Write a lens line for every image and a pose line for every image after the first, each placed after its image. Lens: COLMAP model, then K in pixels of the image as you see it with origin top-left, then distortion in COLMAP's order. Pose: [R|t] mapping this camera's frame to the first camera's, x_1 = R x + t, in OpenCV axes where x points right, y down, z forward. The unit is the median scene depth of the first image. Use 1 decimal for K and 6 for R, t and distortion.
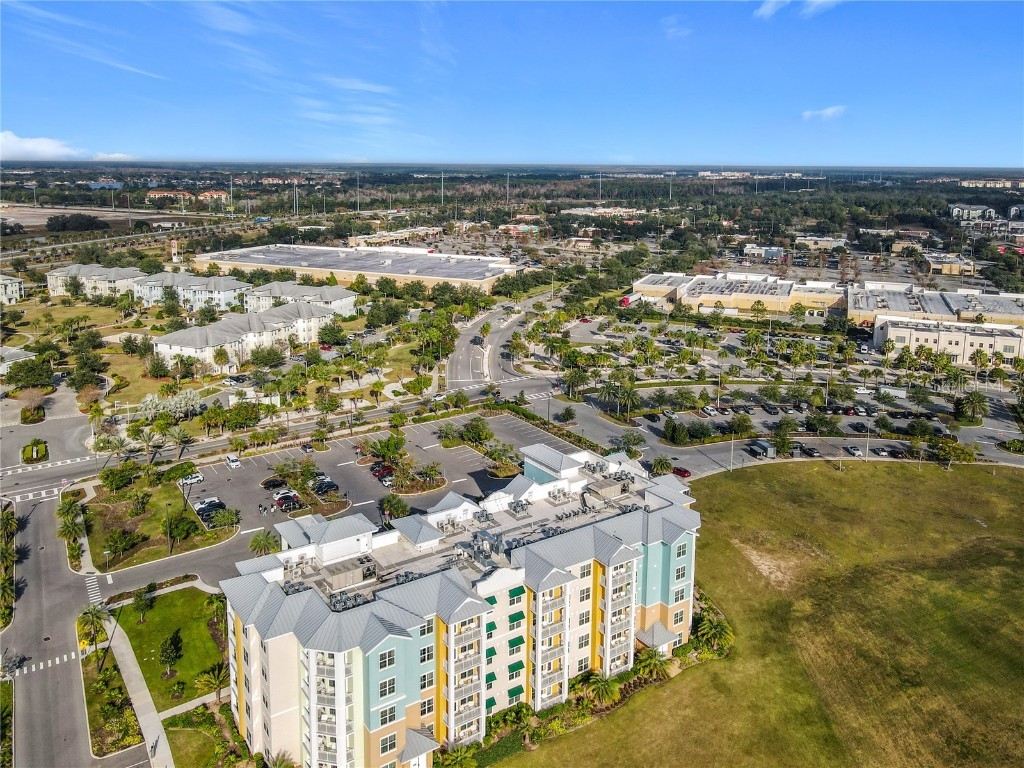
lens RADIAL K [[780.9, 0, 517.4], [0, 780.9, 278.2], [0, 0, 1]] dist [-0.001046, 0.013885]
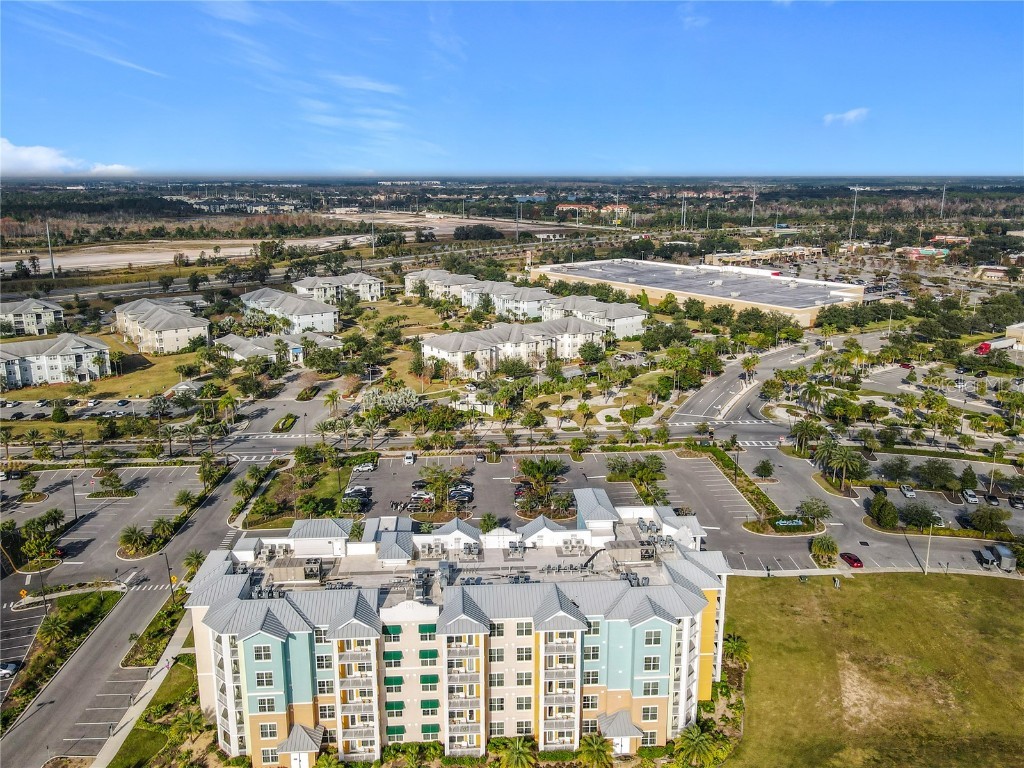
lens RADIAL K [[815.6, 0, 549.8], [0, 815.6, 370.5], [0, 0, 1]] dist [-0.014254, 0.050572]
pose [[0.866145, 0.105493, -0.488532, 0.266480], [-0.062196, 0.992623, 0.104076, -0.010137], [0.495907, -0.059760, 0.866317, 0.108419]]
